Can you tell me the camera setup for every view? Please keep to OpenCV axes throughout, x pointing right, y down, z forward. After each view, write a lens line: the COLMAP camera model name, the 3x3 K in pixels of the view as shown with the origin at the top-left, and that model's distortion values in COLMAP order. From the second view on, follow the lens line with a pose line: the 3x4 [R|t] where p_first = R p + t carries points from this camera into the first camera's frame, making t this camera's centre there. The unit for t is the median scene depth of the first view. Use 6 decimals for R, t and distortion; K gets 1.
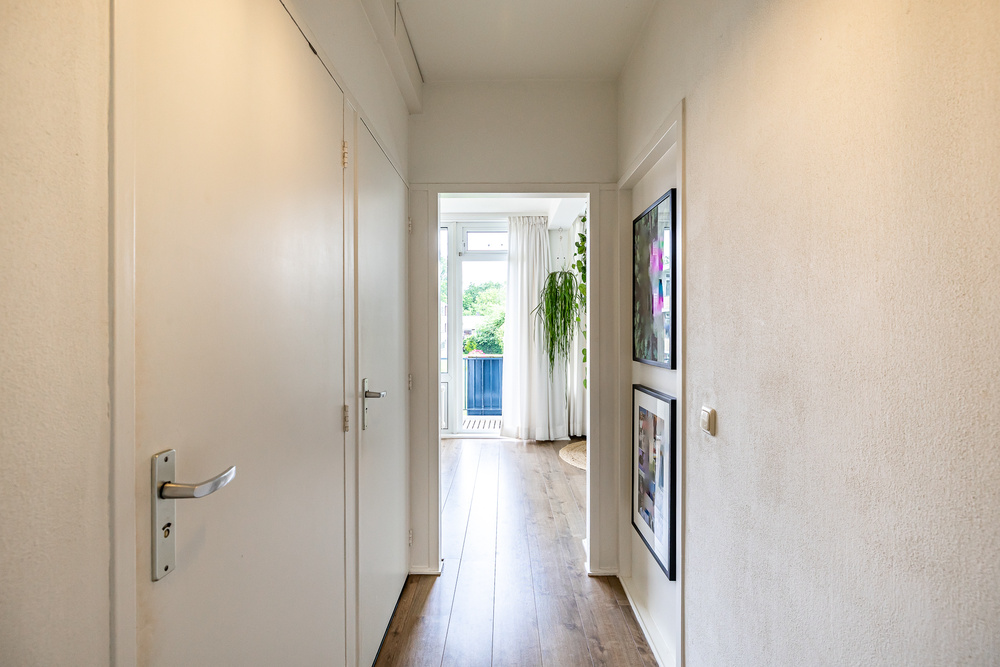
lens RADIAL K [[490.4, 0, 501.3], [0, 490.4, 330.1], [0, 0, 1]] dist [-0.001208, -0.000046]
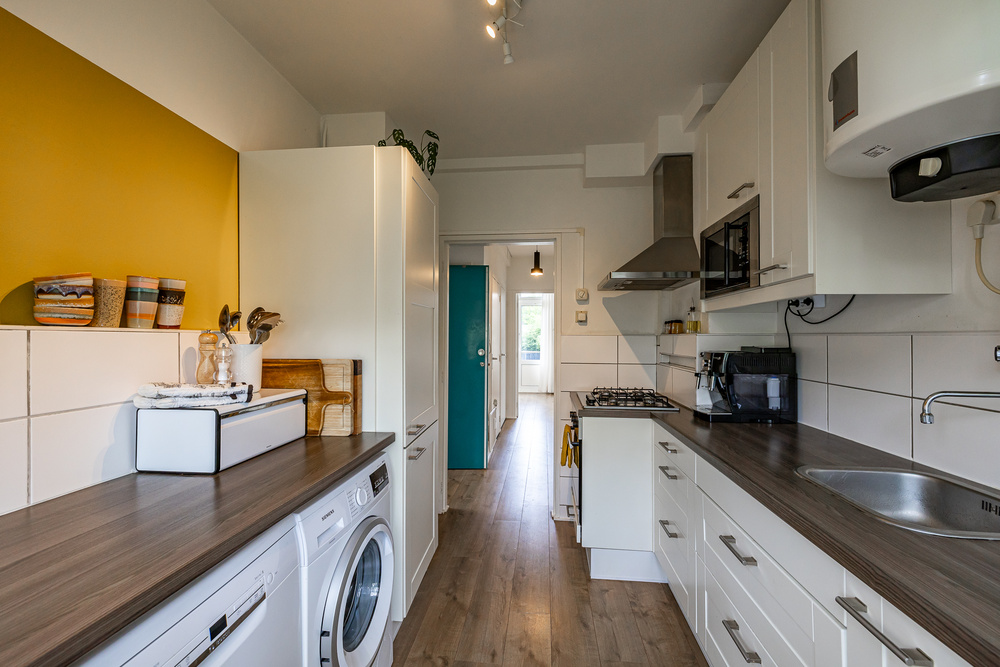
lens RADIAL K [[421.5, 0, 500.7], [0, 421.5, 330.5], [0, 0, 1]] dist [0.006341, -0.001012]
pose [[0.995192, 0.002068, -0.097919, 0.011205], [-0.003568, 0.999879, -0.015140, -0.001894], [0.097876, 0.015417, 0.995079, -0.522168]]
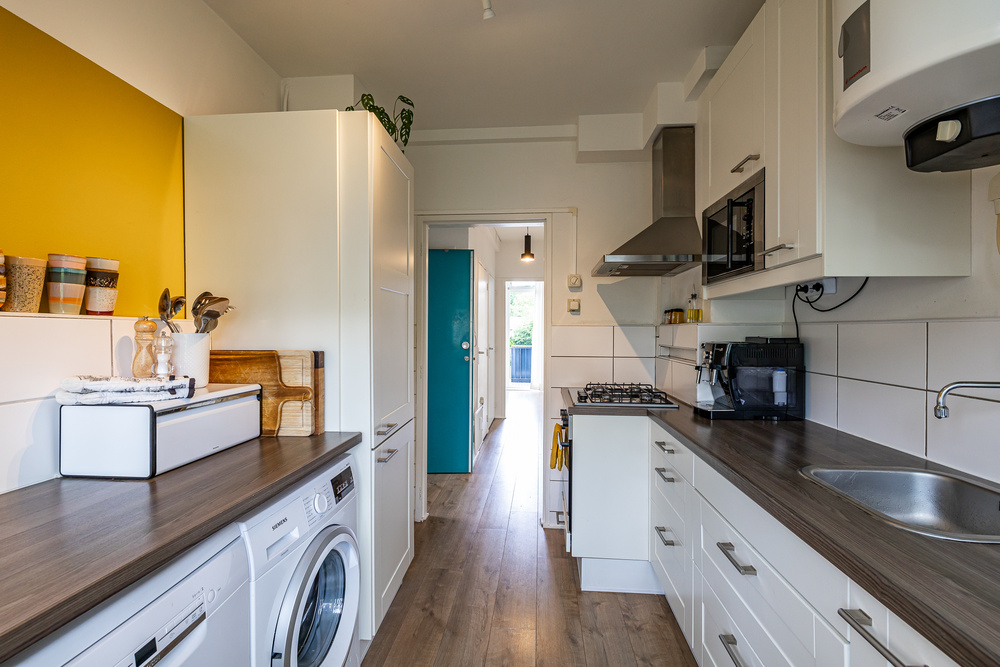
lens RADIAL K [[459.1, 0, 500.6], [0, 459.1, 330.3], [0, 0, 1]] dist [-0.000437, 0.000847]
pose [[0.996828, 0.003218, -0.079516, 0.016997], [-0.003243, 0.999995, -0.000183, 0.000576], [0.079515, 0.000441, 0.996834, -0.516113]]
